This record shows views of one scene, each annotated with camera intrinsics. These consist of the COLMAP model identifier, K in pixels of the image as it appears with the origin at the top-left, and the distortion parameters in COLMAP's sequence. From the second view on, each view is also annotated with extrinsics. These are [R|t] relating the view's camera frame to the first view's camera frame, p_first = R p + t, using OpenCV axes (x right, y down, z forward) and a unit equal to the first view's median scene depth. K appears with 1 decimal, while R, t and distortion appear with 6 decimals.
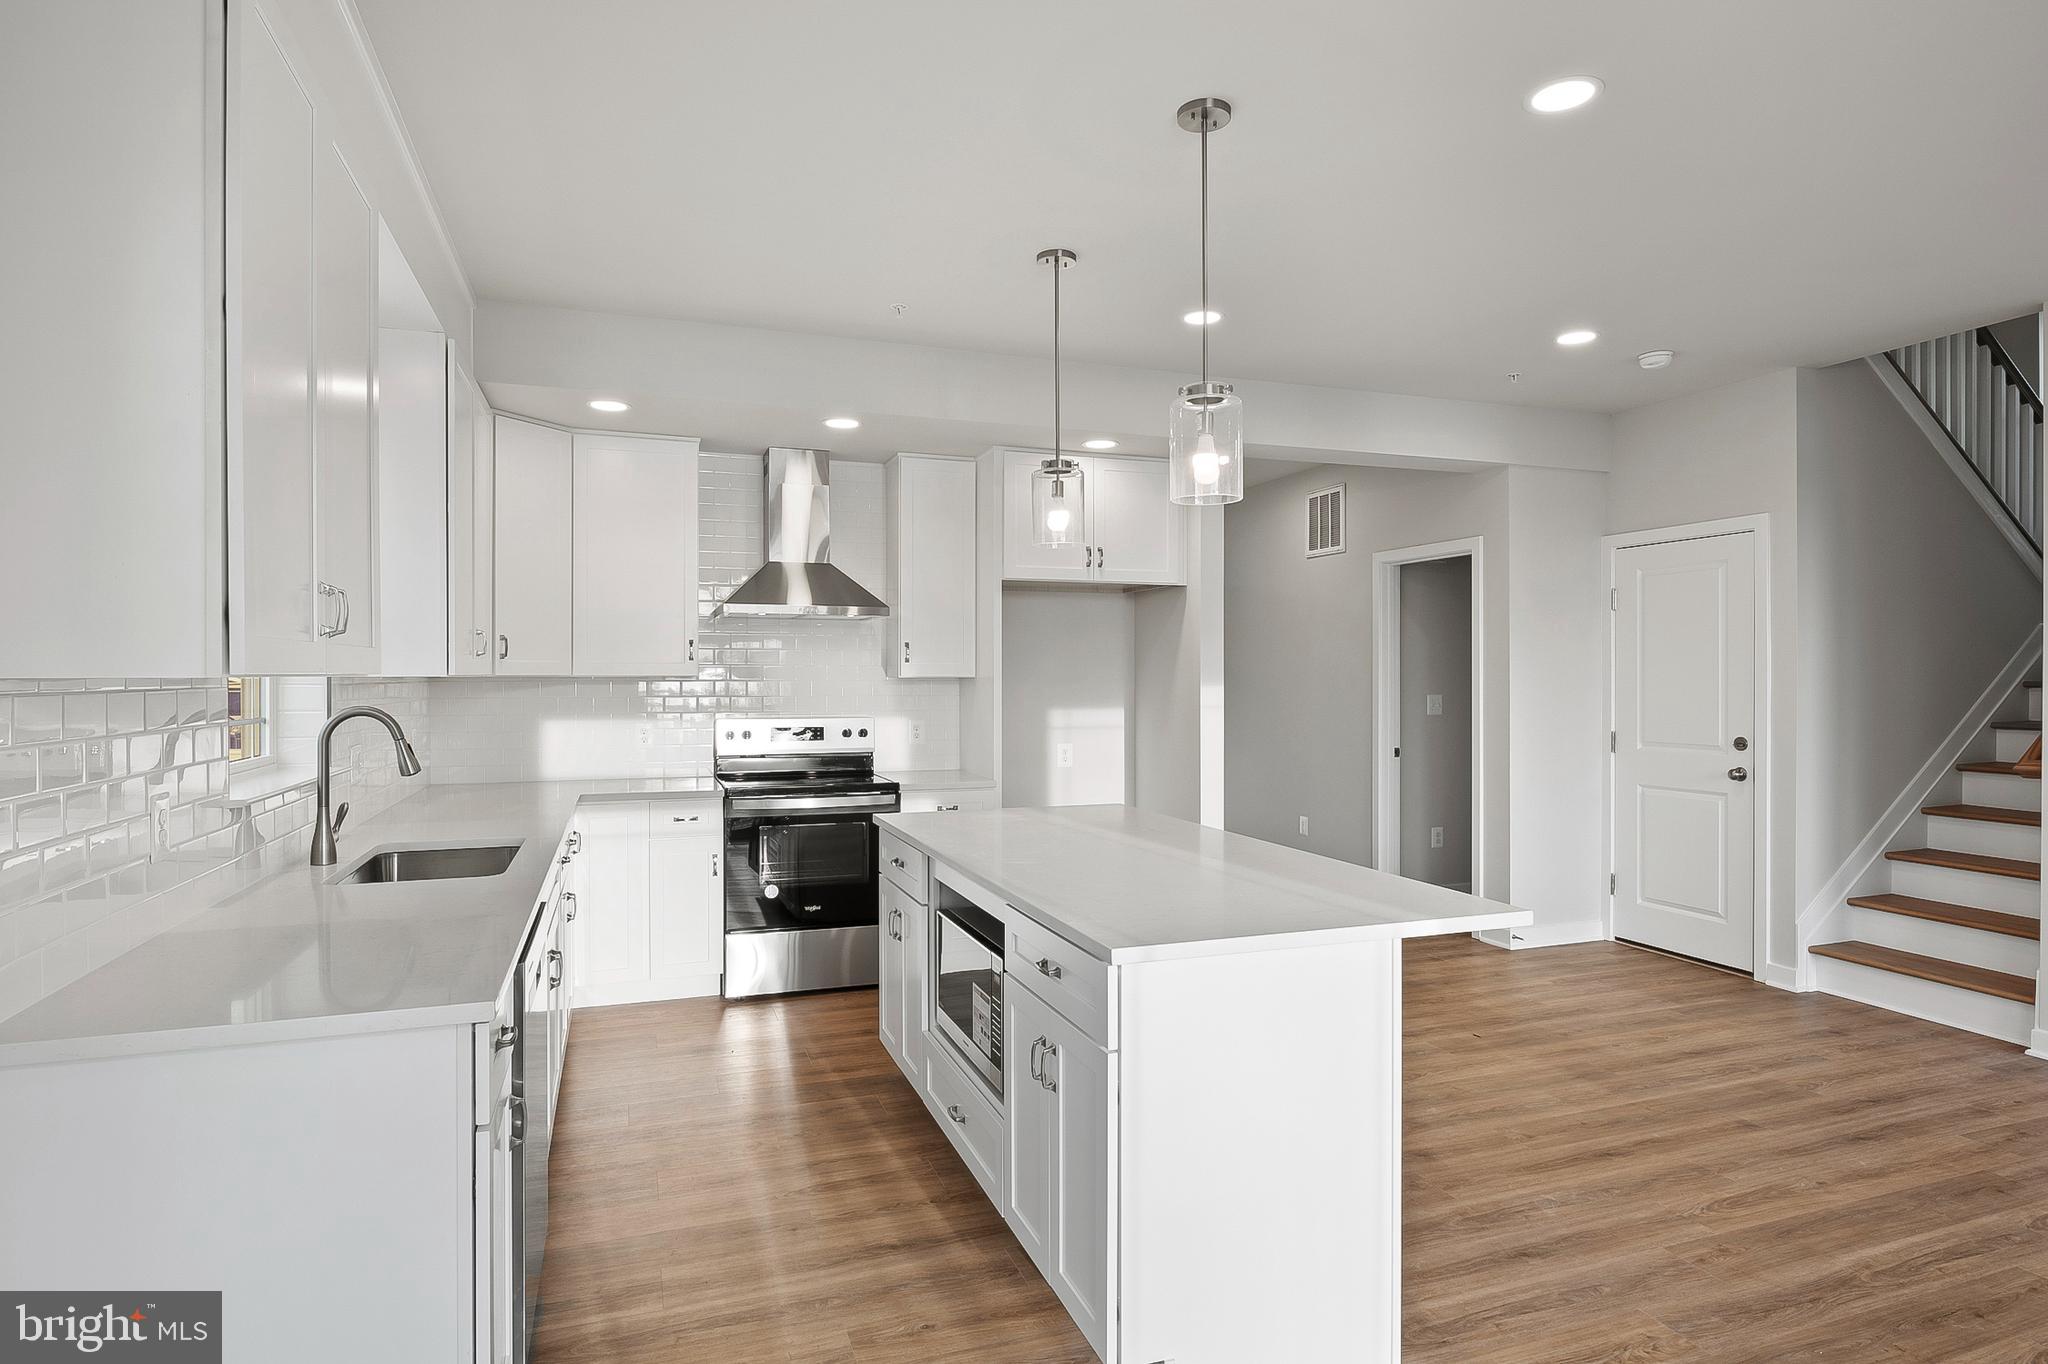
lens RADIAL K [[1107.3, 0, 1016.6], [0, 1107.3, 675.7], [0, 0, 1]] dist [-0.004740, -0.003760]
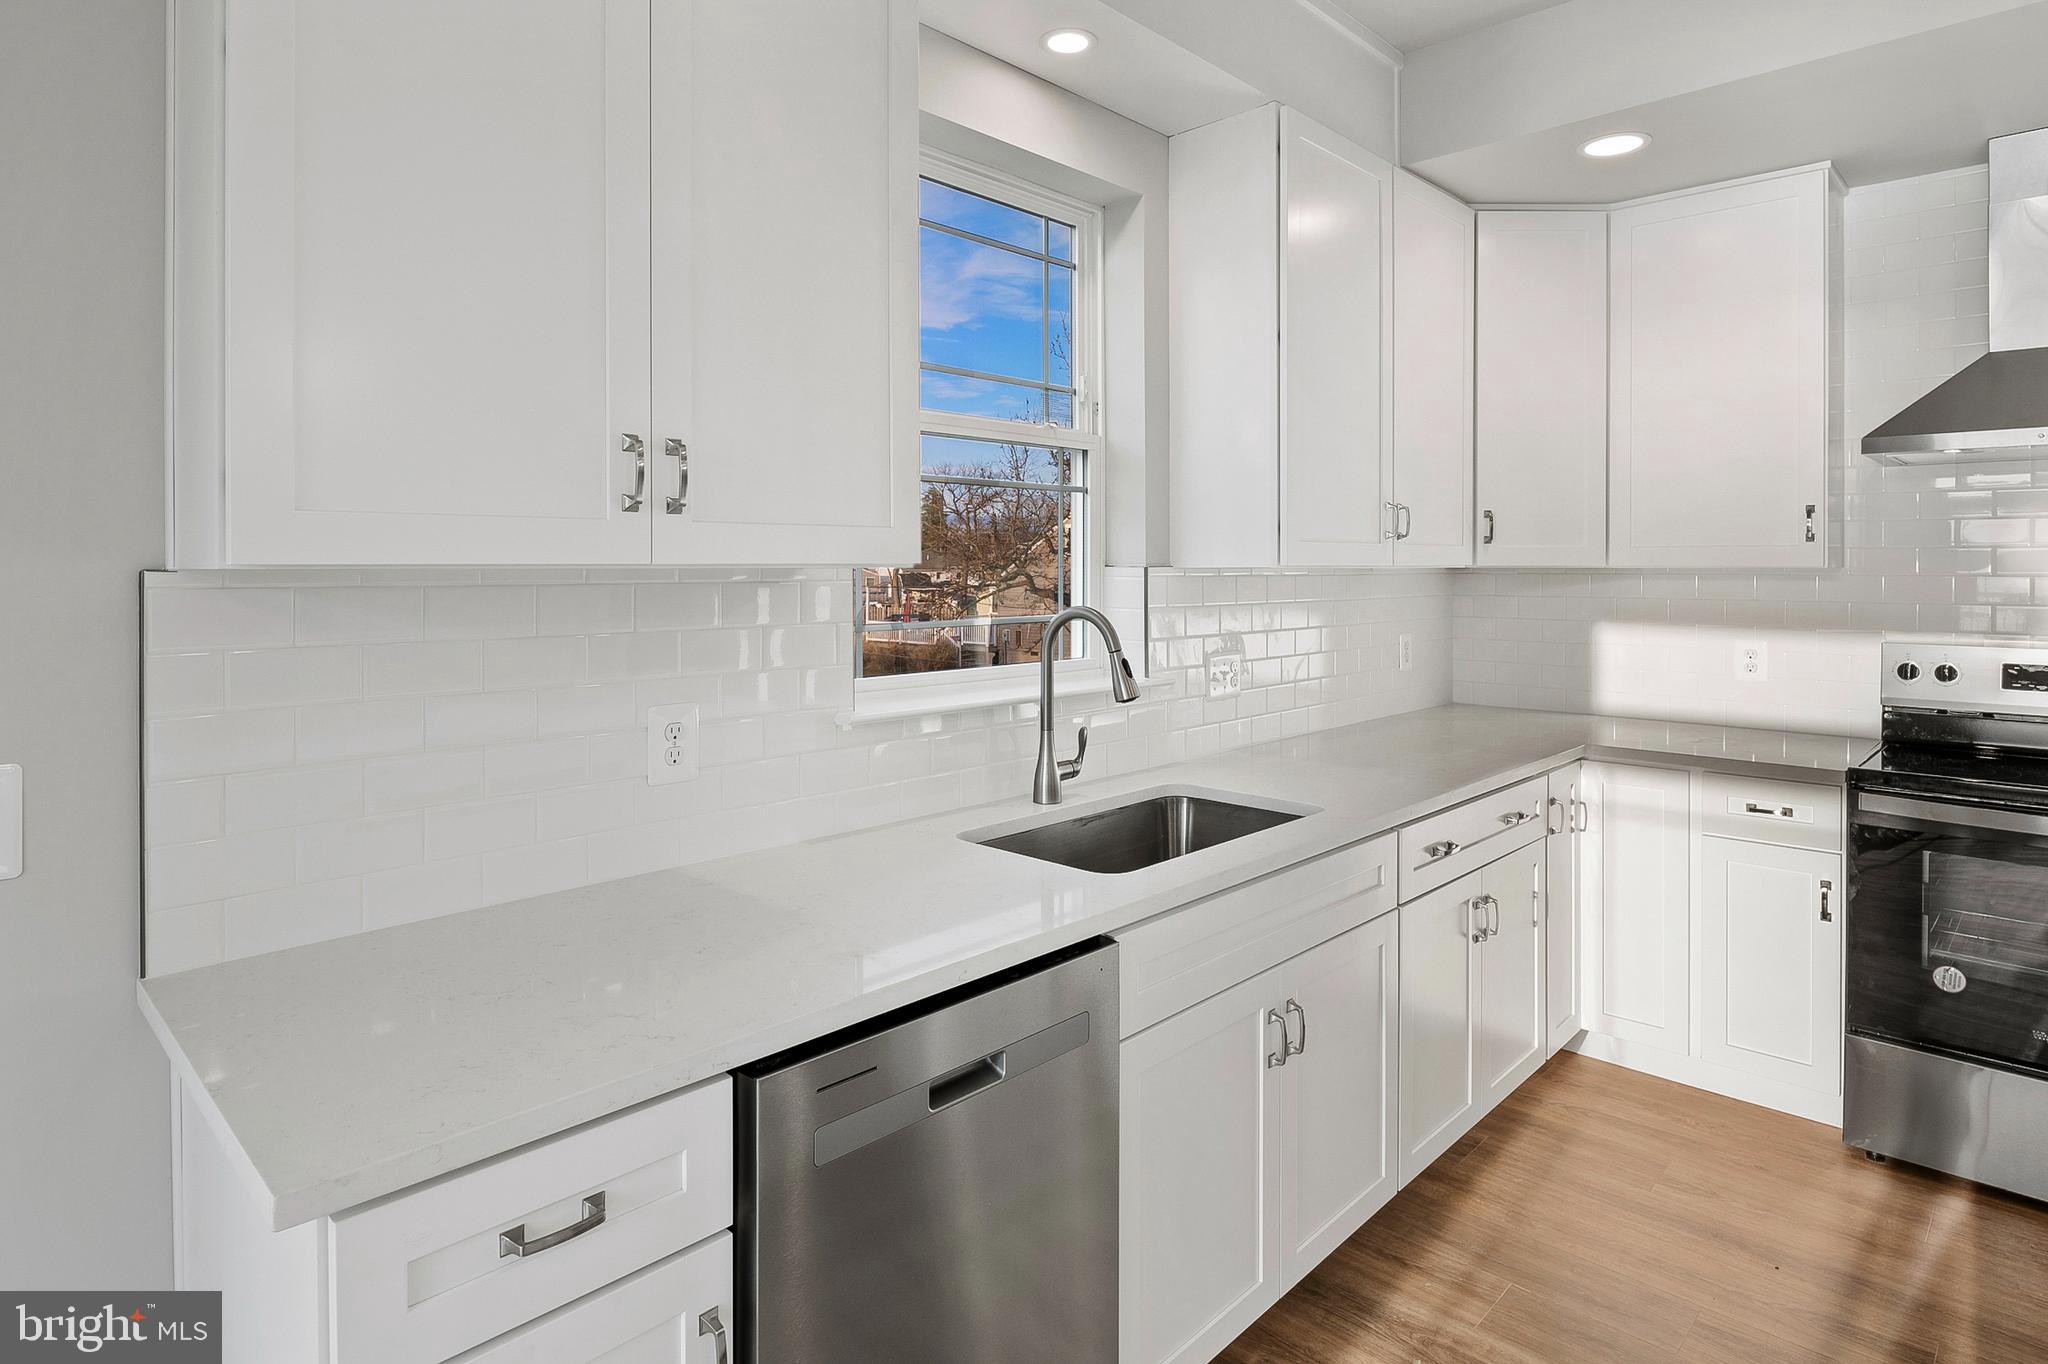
lens RADIAL K [[1107.3, 0, 1026.5], [0, 1107.3, 571.1], [0, 0, 1]] dist [-0.004740, -0.003760]
pose [[0.439492, 0.003618, -0.898239, 0.055395], [0.001471, 0.999988, 0.004747, -0.000642], [0.898245, -0.003408, 0.439481, 0.403388]]
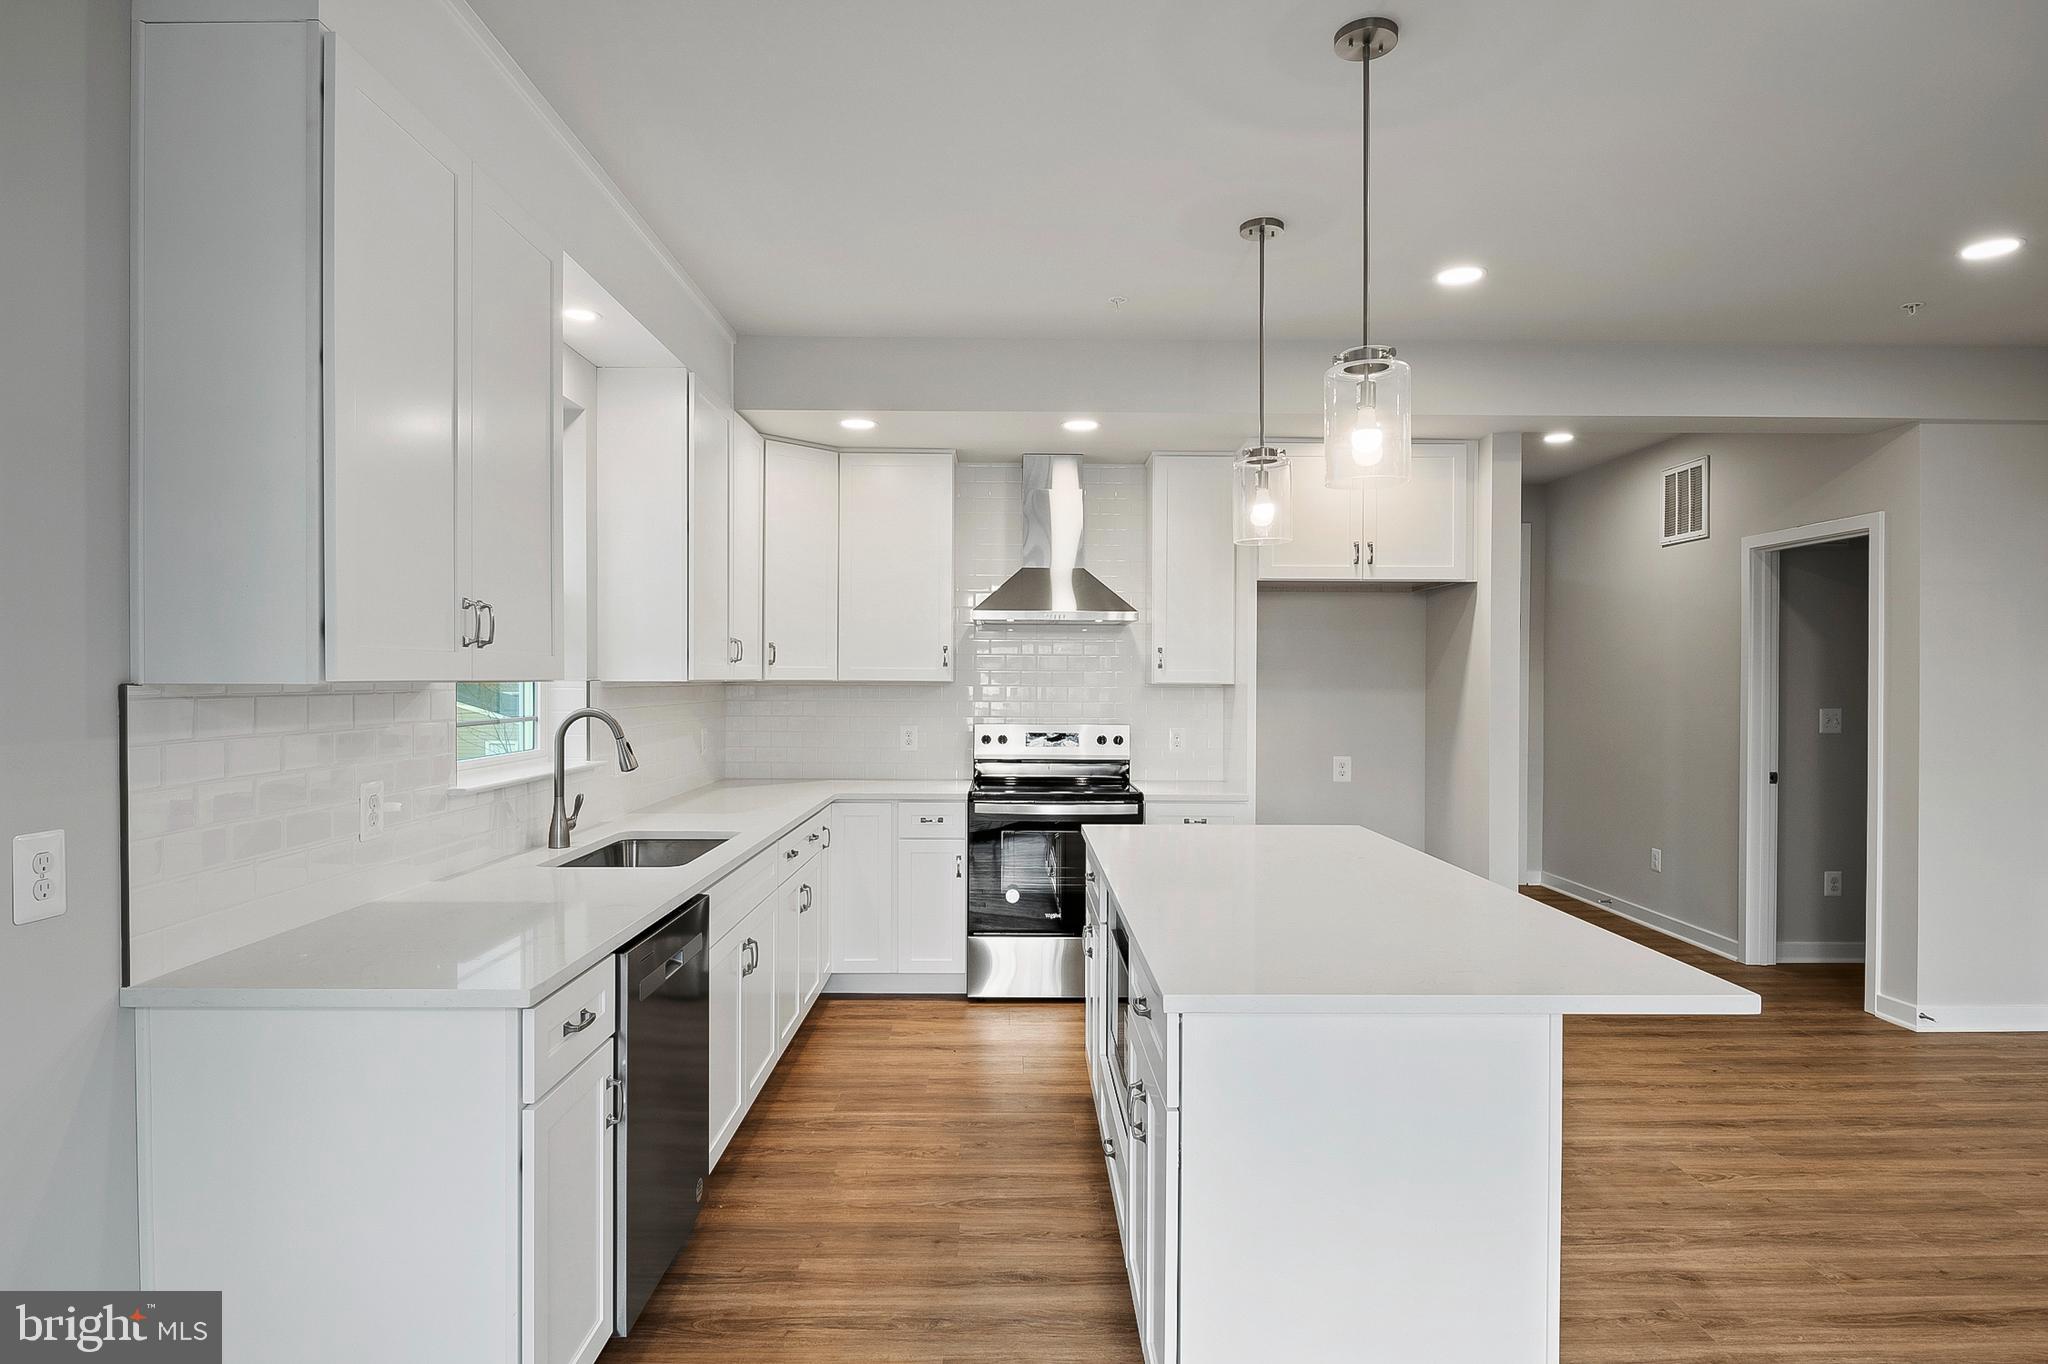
lens RADIAL K [[1107.3, 0, 1021.3], [0, 1107.3, 683.4], [0, 0, 1]] dist [-0.004740, -0.003760]
pose [[0.945367, 0.006021, -0.325954, 0.118959], [-0.005036, 0.999980, 0.003868, -0.002349], [0.325970, -0.002015, 0.945378, 0.055216]]
